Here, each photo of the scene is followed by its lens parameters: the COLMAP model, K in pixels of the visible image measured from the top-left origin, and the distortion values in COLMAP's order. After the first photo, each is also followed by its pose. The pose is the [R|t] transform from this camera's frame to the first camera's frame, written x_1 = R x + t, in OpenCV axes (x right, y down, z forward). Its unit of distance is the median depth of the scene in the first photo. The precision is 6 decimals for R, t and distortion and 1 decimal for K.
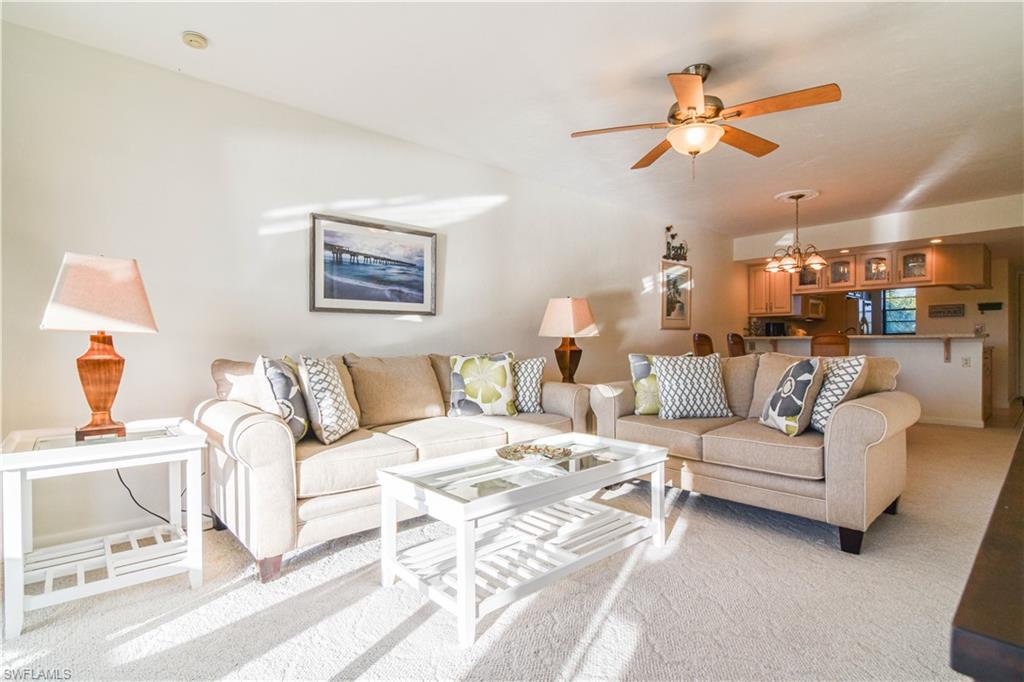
lens RADIAL K [[499.3, 0, 512.0], [0, 499.3, 341.0], [0, 0, 1]] dist [0.021620, -0.017017]
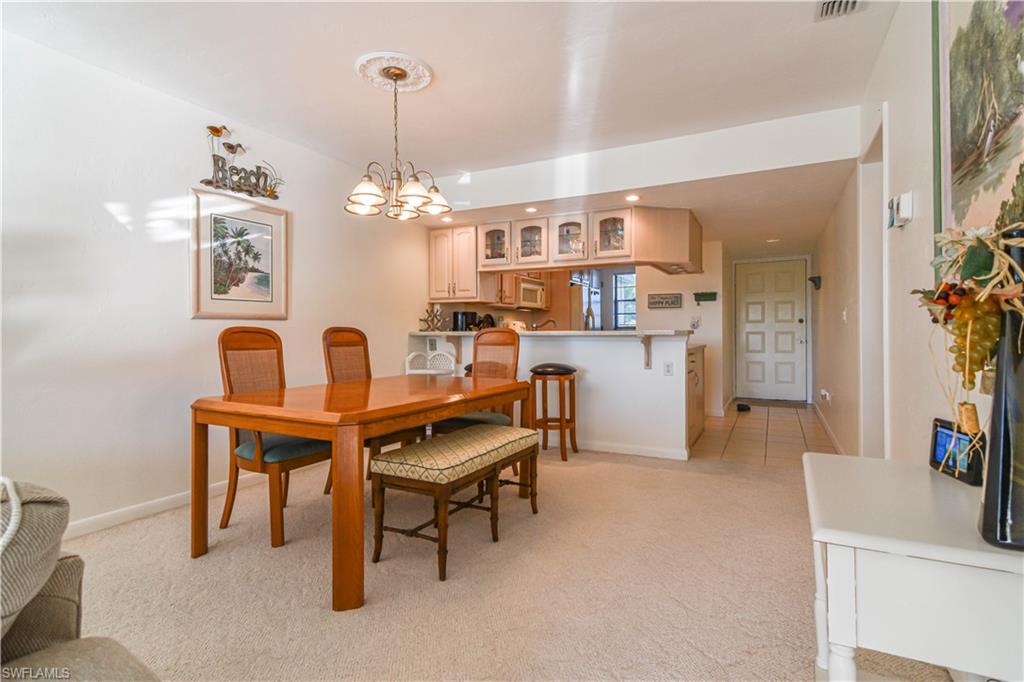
lens RADIAL K [[512.2, 0, 513.9], [0, 512.2, 335.2], [0, 0, 1]] dist [0.033248, -0.011704]
pose [[0.933774, 0.000168, 0.357864, 0.656036], [-0.001755, 0.999990, 0.004111, -0.013207], [-0.357860, -0.004467, 0.933765, 0.586557]]
